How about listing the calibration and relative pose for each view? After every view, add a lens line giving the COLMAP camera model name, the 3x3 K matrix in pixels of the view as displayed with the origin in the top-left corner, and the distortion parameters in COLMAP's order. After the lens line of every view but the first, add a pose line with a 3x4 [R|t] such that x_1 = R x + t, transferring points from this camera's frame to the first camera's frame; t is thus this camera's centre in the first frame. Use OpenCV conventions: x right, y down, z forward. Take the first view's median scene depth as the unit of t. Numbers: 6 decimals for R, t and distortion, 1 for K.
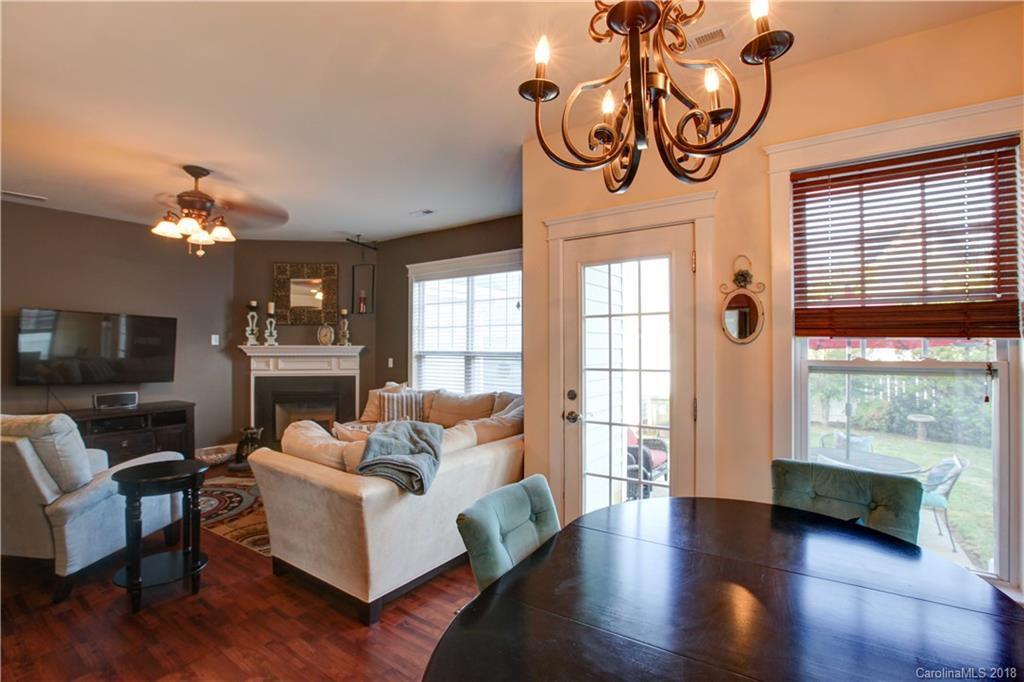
lens RADIAL K [[464.0, 0, 515.9], [0, 464.0, 343.1], [0, 0, 1]] dist [-0.052299, 0.016431]
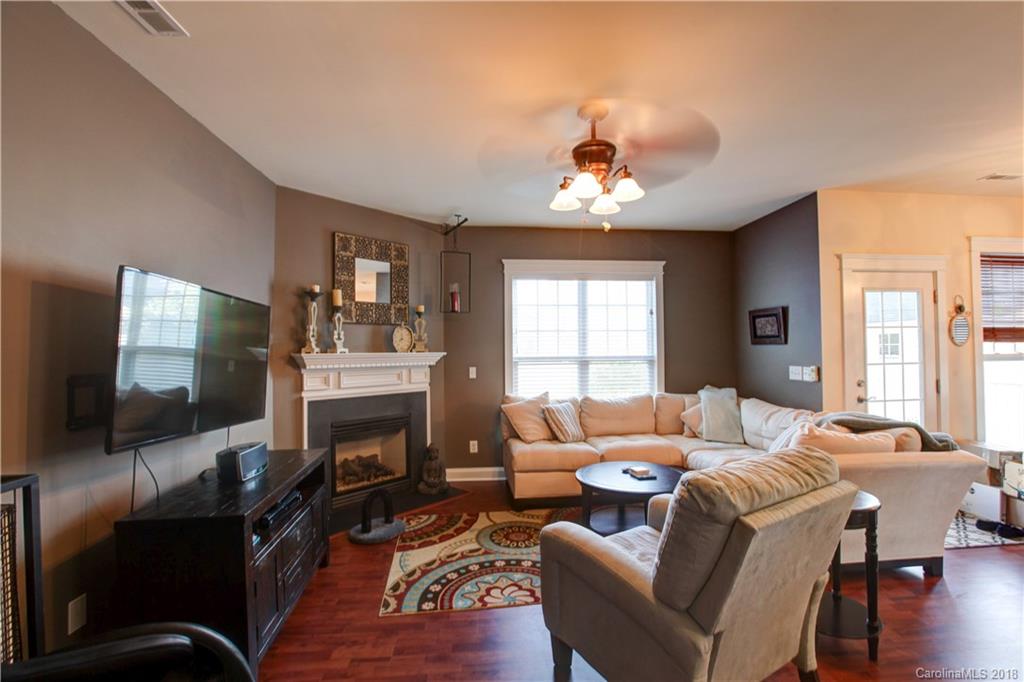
lens RADIAL K [[464.0, 0, 513.3], [0, 464.0, 341.4], [0, 0, 1]] dist [-0.052299, 0.016431]
pose [[0.770448, 0.005215, 0.637481, -0.900370], [0.006573, 0.999848, -0.016123, 0.000681], [-0.637468, 0.016613, 0.770297, 0.362174]]
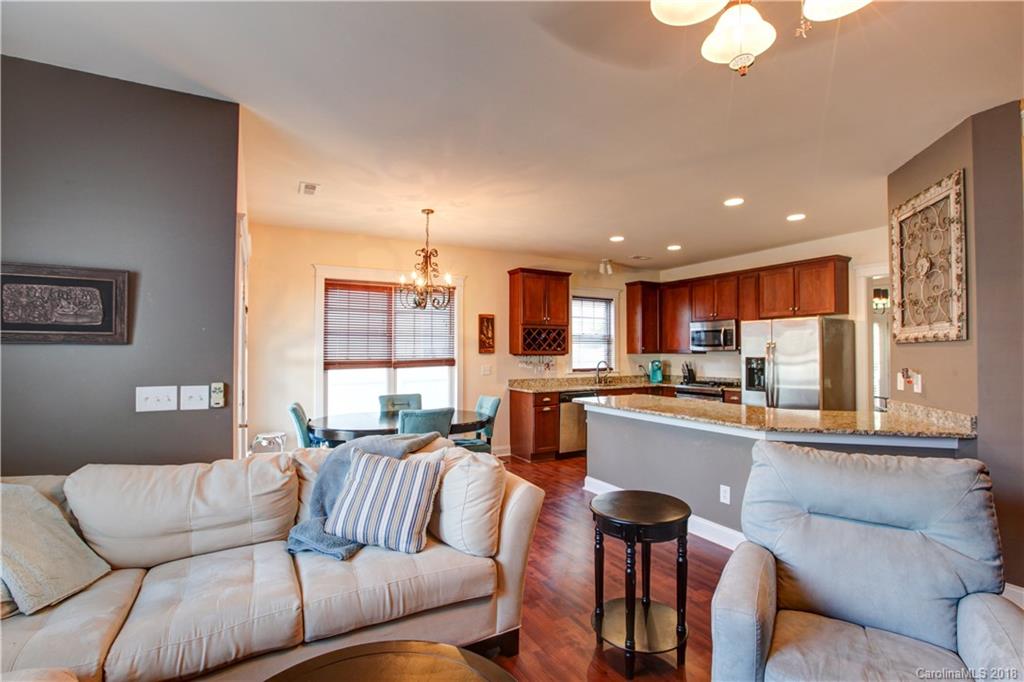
lens RADIAL K [[464.0, 0, 519.3], [0, 464.0, 342.0], [0, 0, 1]] dist [-0.052299, 0.016431]
pose [[-0.899417, 0.009948, 0.436979, -0.487100], [0.000386, 0.999759, -0.021965, 0.002202], [-0.437092, -0.019587, -0.899204, 0.925146]]
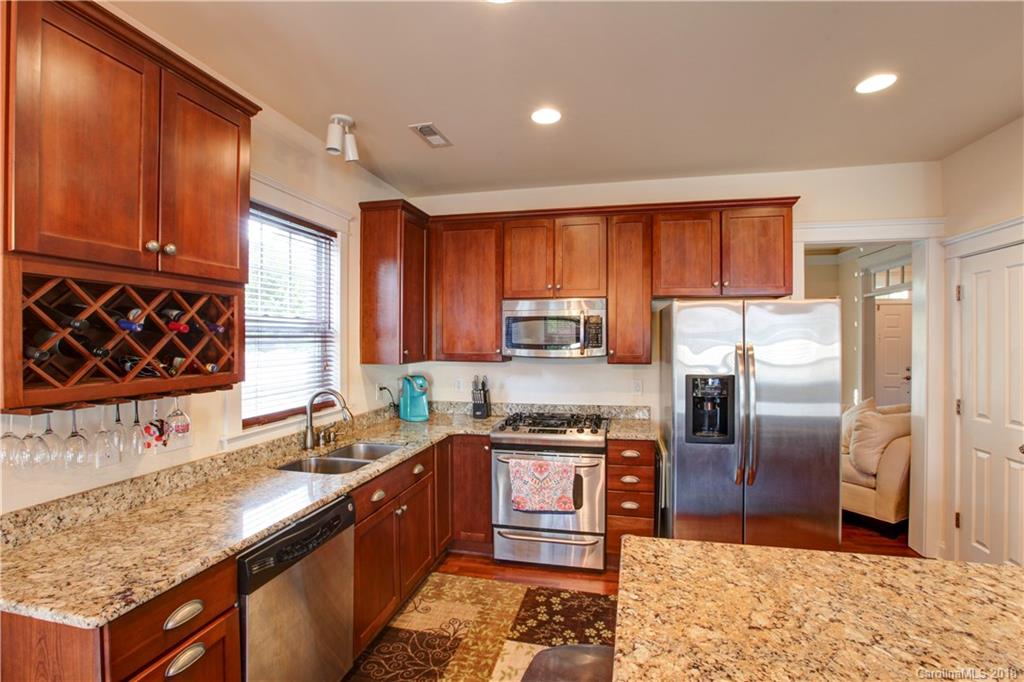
lens RADIAL K [[464.0, 0, 514.6], [0, 464.0, 341.5], [0, 0, 1]] dist [-0.052299, 0.016431]
pose [[-0.930964, 0.003803, -0.365090, -0.113710], [0.001789, 0.999981, 0.005855, -0.027327], [0.365106, 0.004798, -0.930954, 0.126330]]
